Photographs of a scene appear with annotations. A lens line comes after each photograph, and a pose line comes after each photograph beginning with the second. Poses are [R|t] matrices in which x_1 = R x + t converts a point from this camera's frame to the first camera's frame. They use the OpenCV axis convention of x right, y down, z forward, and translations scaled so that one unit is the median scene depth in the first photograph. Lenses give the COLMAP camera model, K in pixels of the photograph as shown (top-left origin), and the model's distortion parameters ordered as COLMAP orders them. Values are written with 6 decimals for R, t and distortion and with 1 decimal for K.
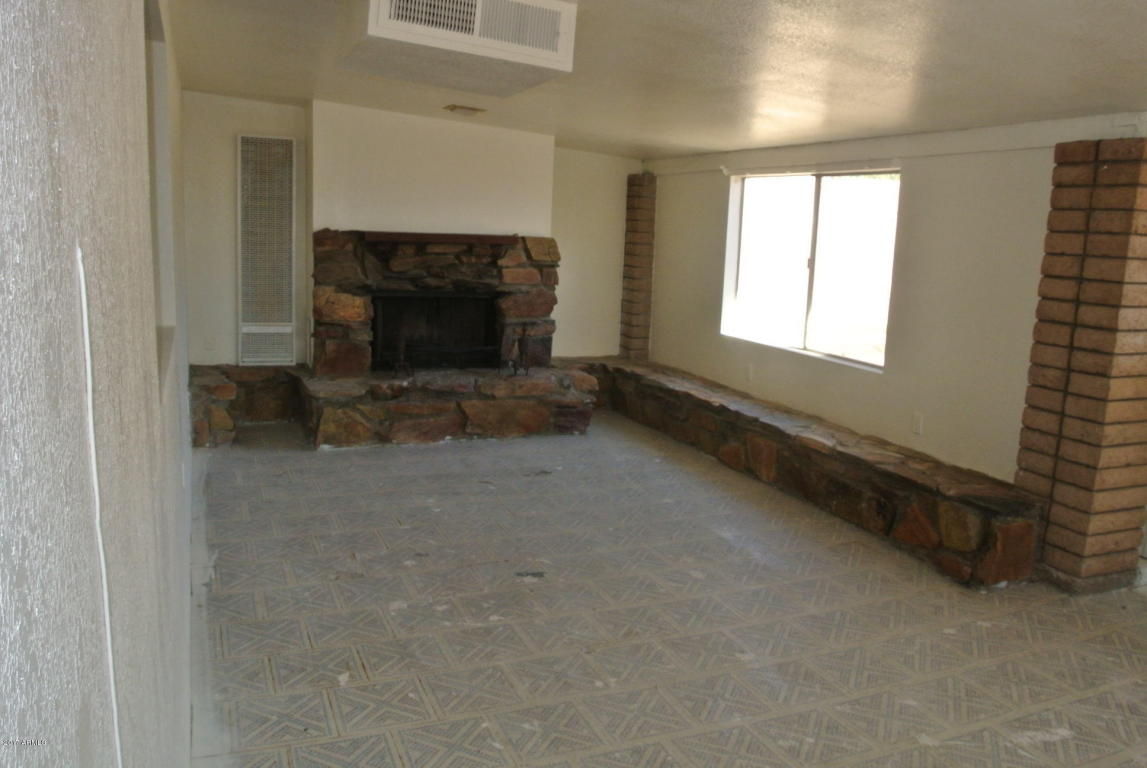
lens RADIAL K [[891.8, 0, 577.1], [0, 891.8, 384.9], [0, 0, 1]] dist [-0.091802, 0.046981]
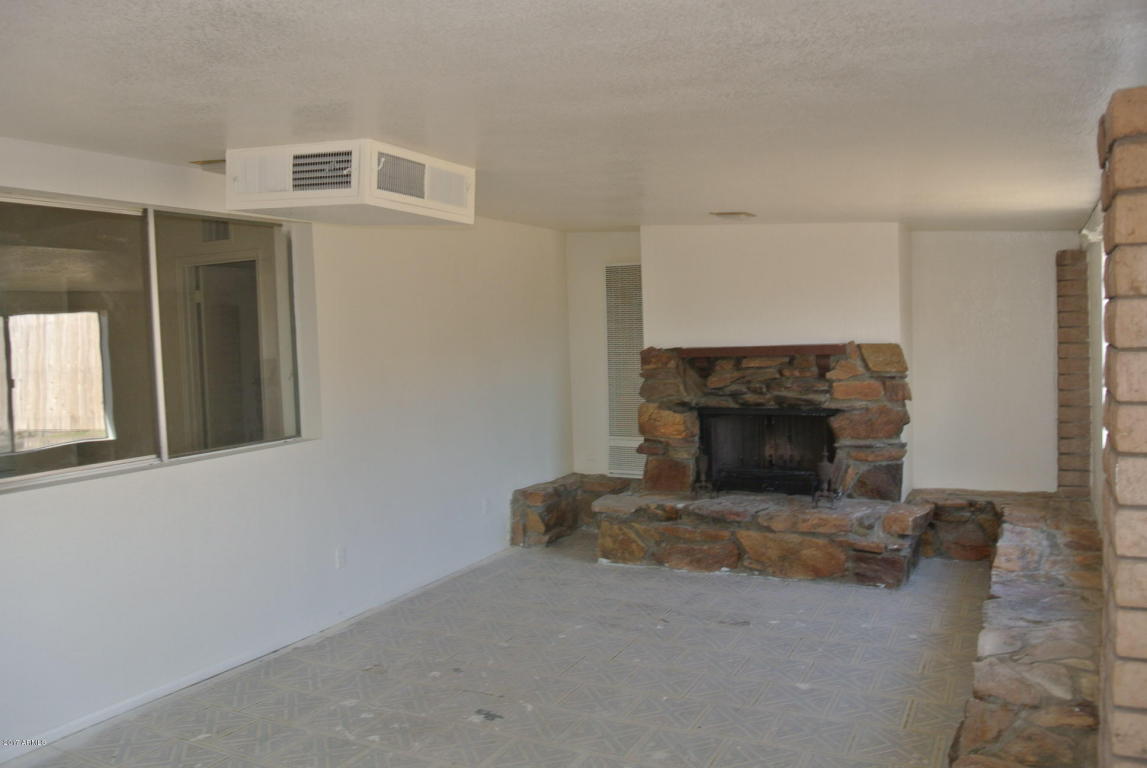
lens RADIAL K [[891.8, 0, 540.9], [0, 891.8, 390.1], [0, 0, 1]] dist [-0.091802, 0.046981]
pose [[0.618348, -0.016569, -0.785730, 0.490353], [-0.076968, 0.993695, -0.081526, -0.037032], [0.782126, 0.110887, 0.613174, 0.300875]]
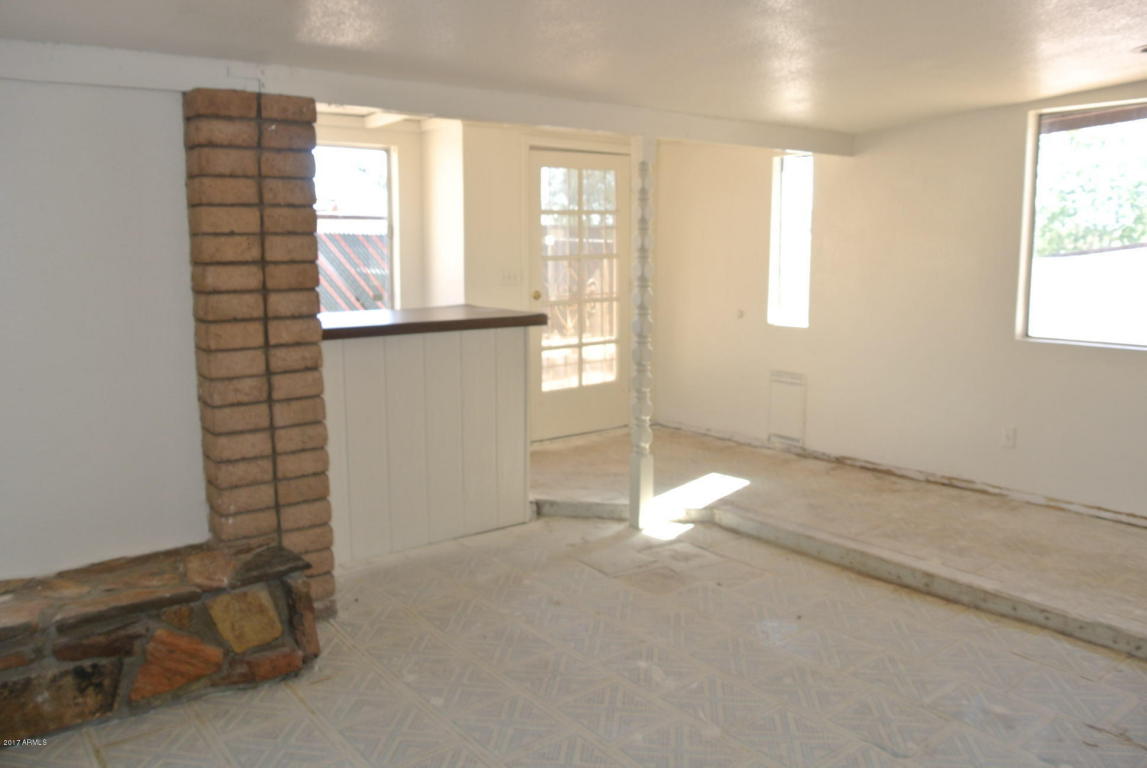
lens RADIAL K [[891.8, 0, 550.9], [0, 891.8, 387.7], [0, 0, 1]] dist [-0.091802, 0.046981]
pose [[-0.249106, -0.190057, 0.949644, -0.194757], [0.165272, 0.957830, 0.235048, -0.103769], [-0.954270, 0.215502, -0.207190, 0.610645]]
